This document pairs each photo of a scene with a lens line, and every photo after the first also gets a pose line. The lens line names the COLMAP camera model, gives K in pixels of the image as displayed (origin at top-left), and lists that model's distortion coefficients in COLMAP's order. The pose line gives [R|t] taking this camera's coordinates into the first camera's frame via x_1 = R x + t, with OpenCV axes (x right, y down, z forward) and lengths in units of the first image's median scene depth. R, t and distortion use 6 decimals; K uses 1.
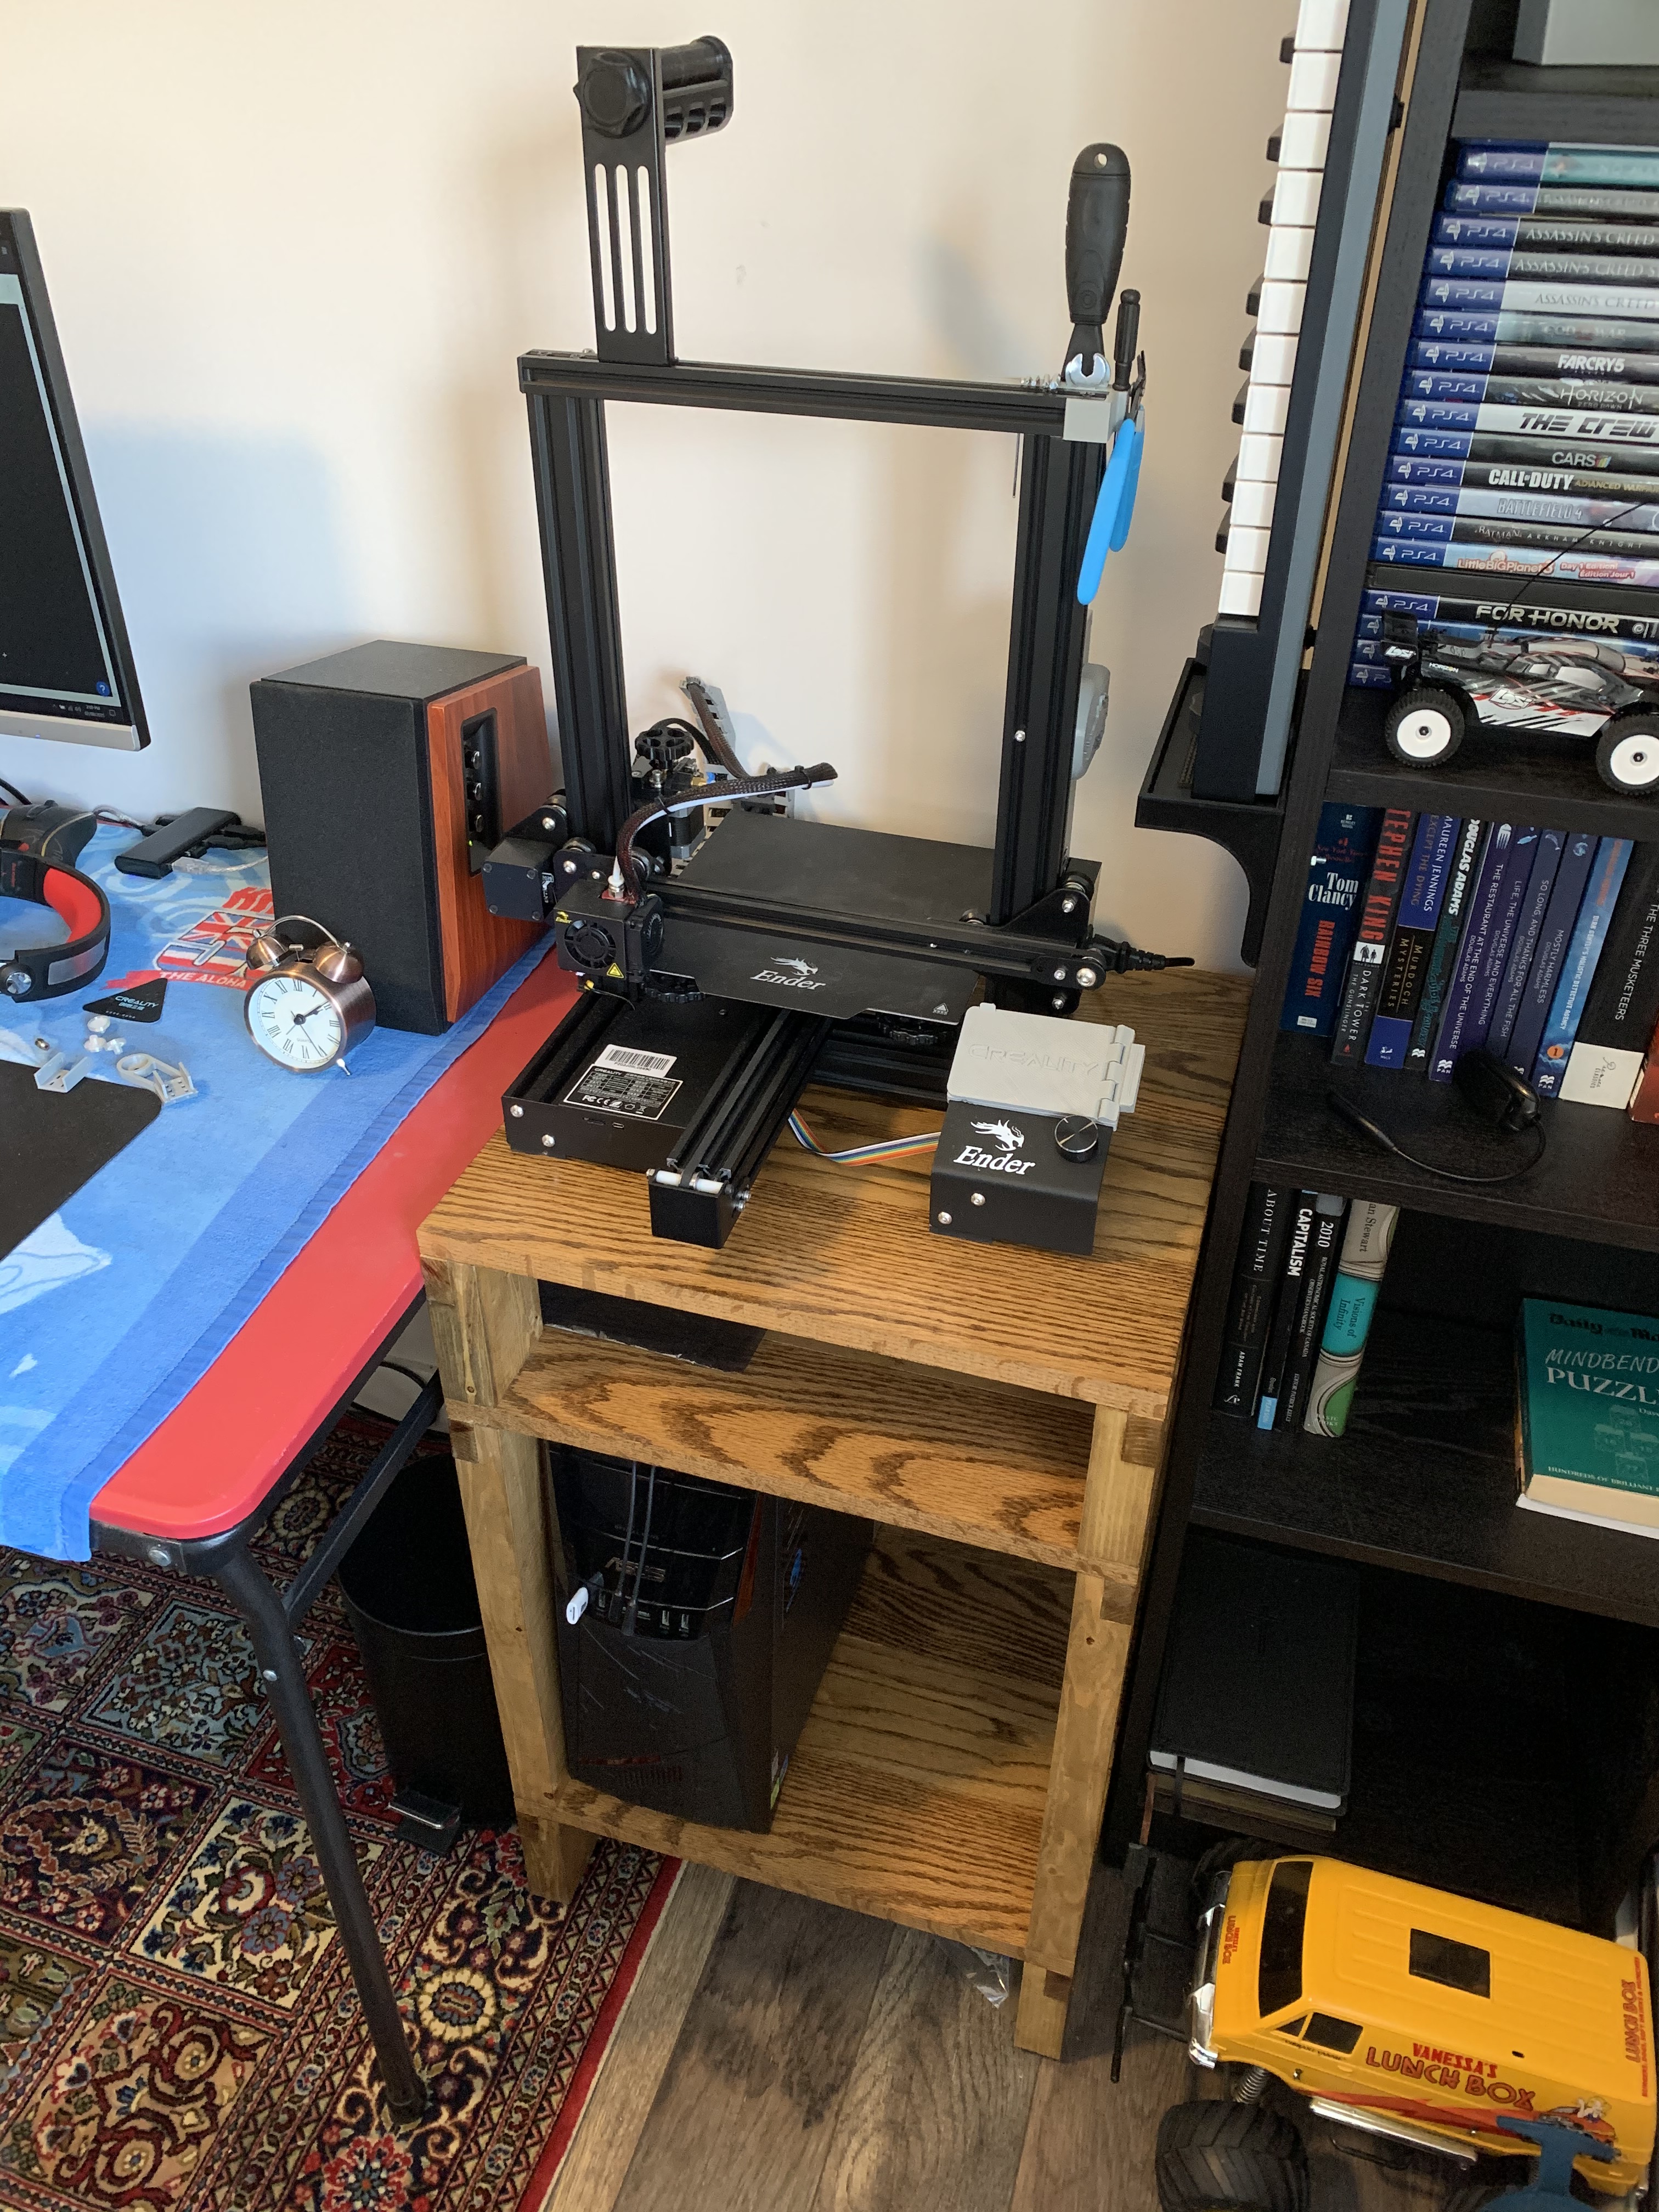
lens RADIAL K [[1707.3, 0, 829.5], [0, 1707.3, 1106.0], [0, 0, 1]] dist [0.157372, -0.276506]
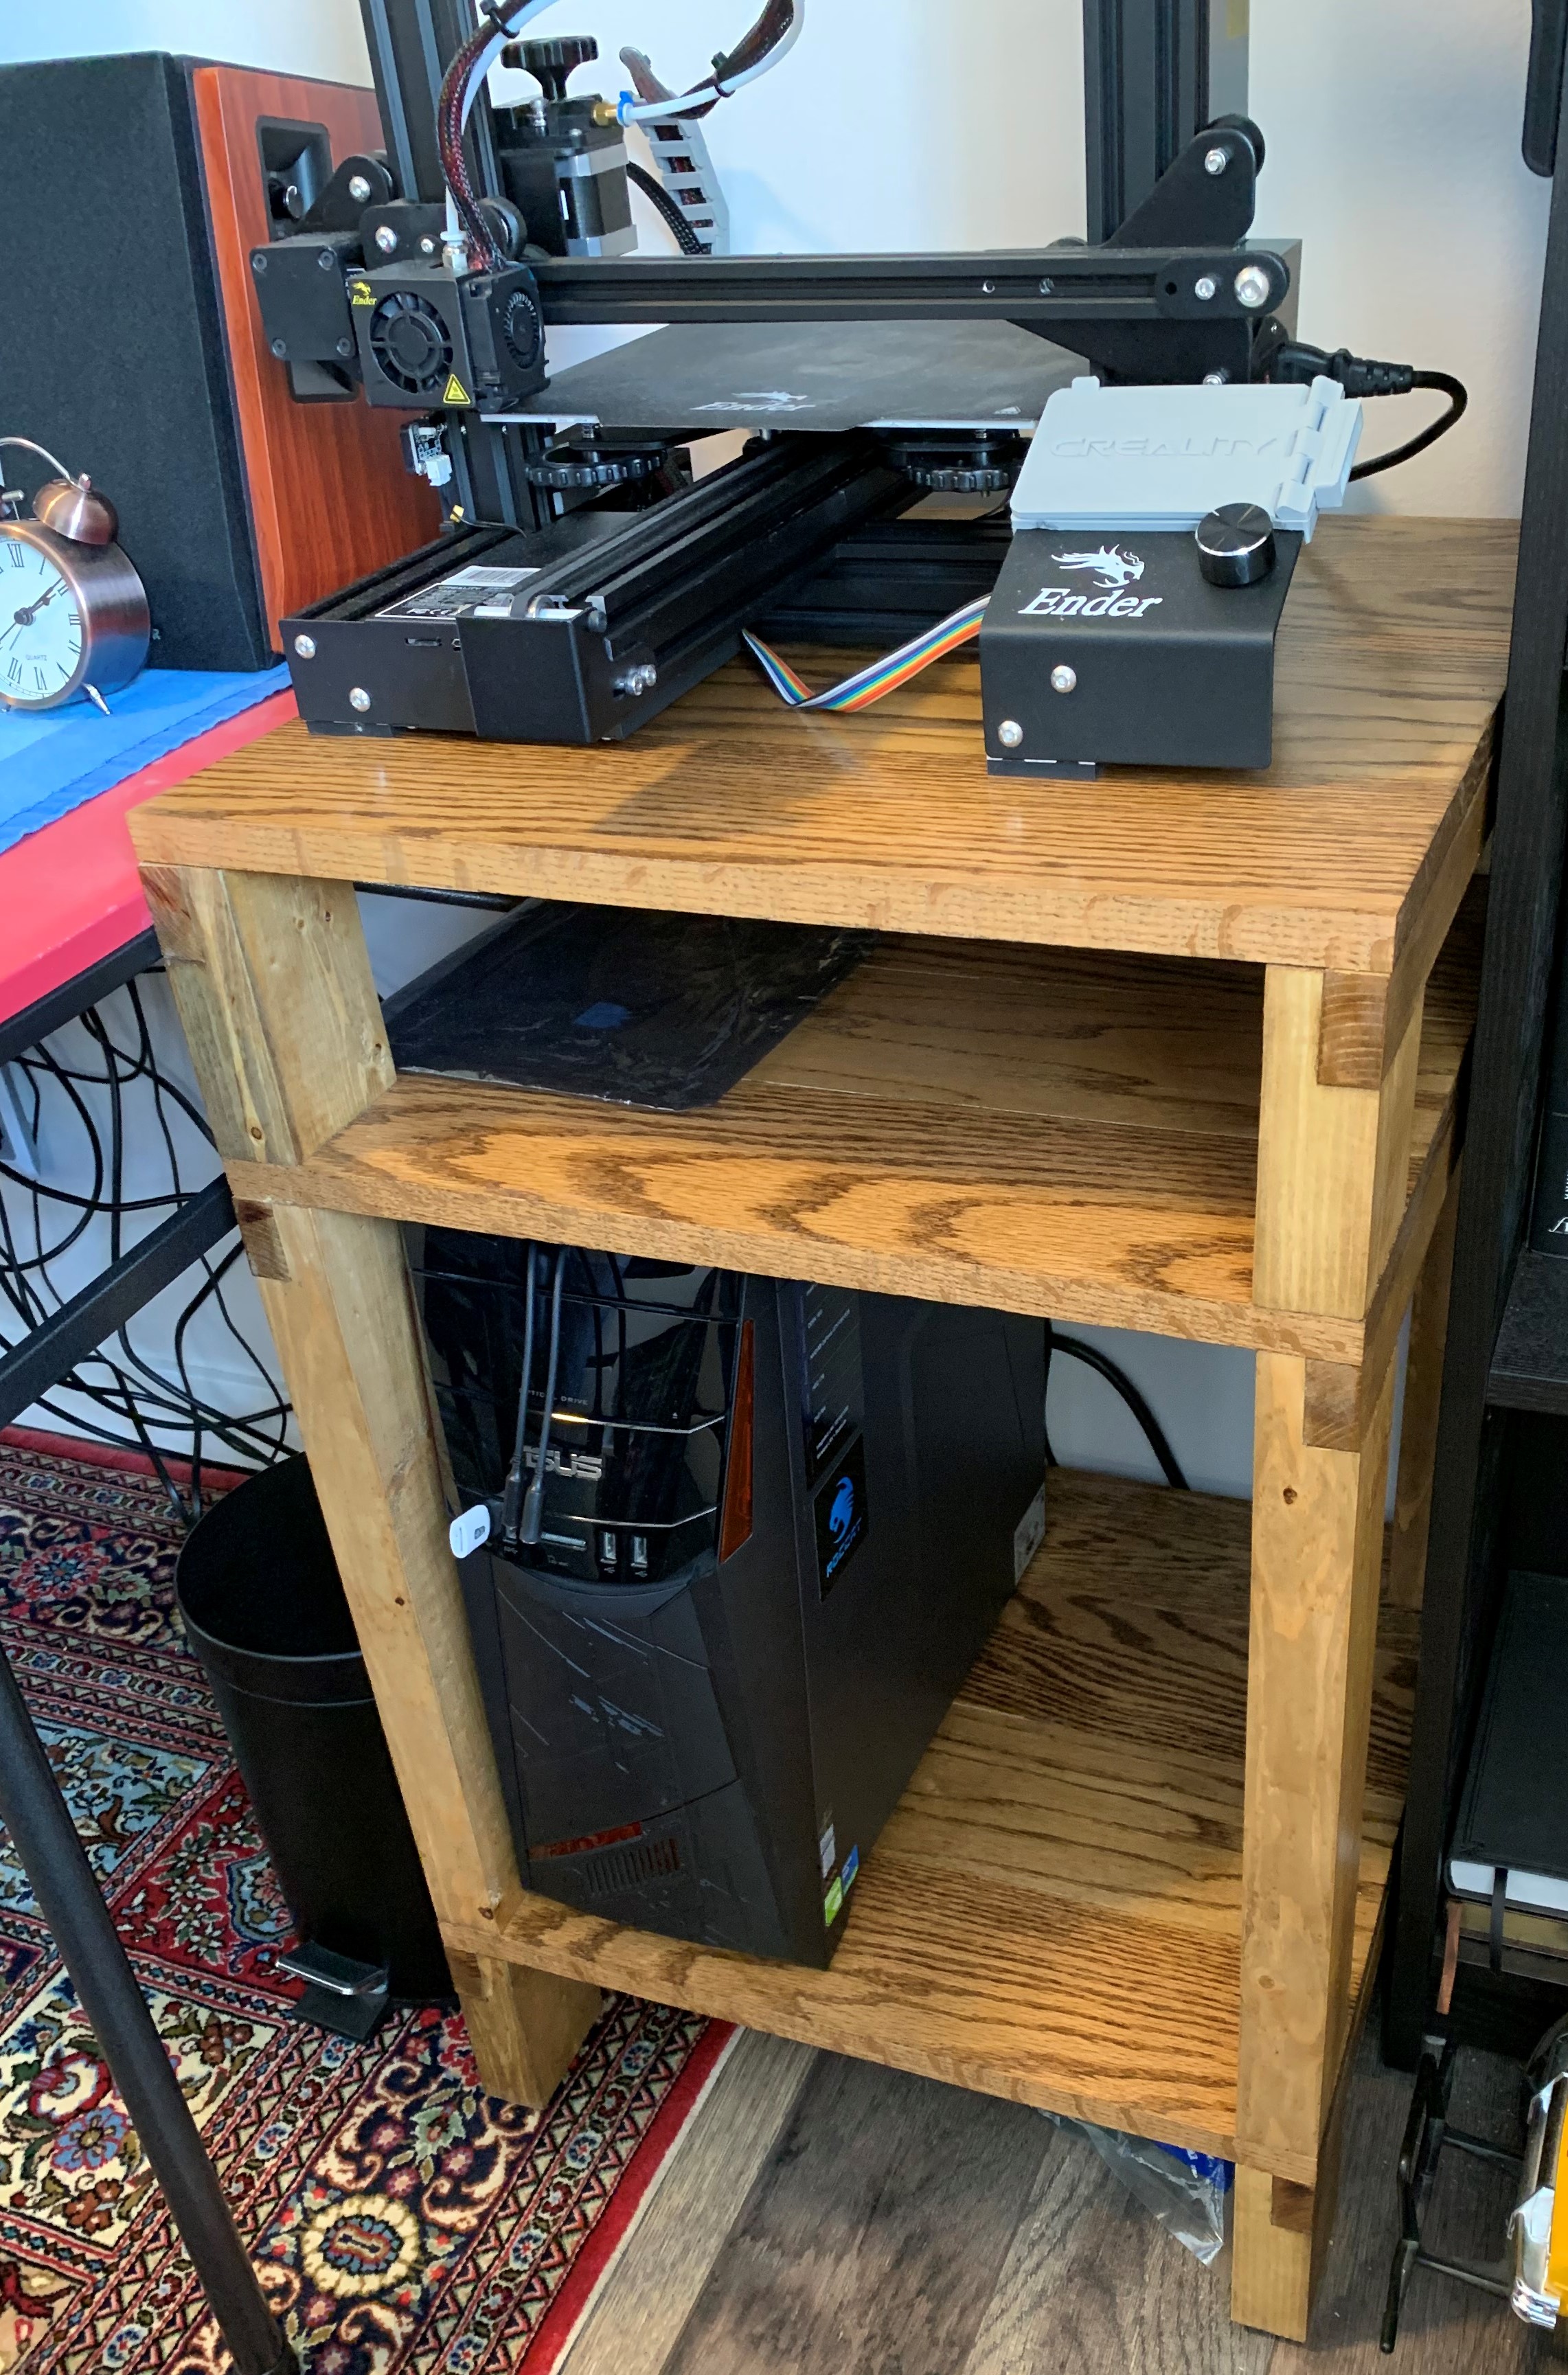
lens RADIAL K [[2263.0, 0, 845.0], [0, 2263.0, 1235.8], [0, 0, 1]] dist [0.161968, -0.410989]
pose [[0.995092, -0.023063, -0.096228, 0.056665], [0.020785, 0.999481, -0.024610, 0.171744], [0.096745, 0.022489, 0.995055, 0.169914]]
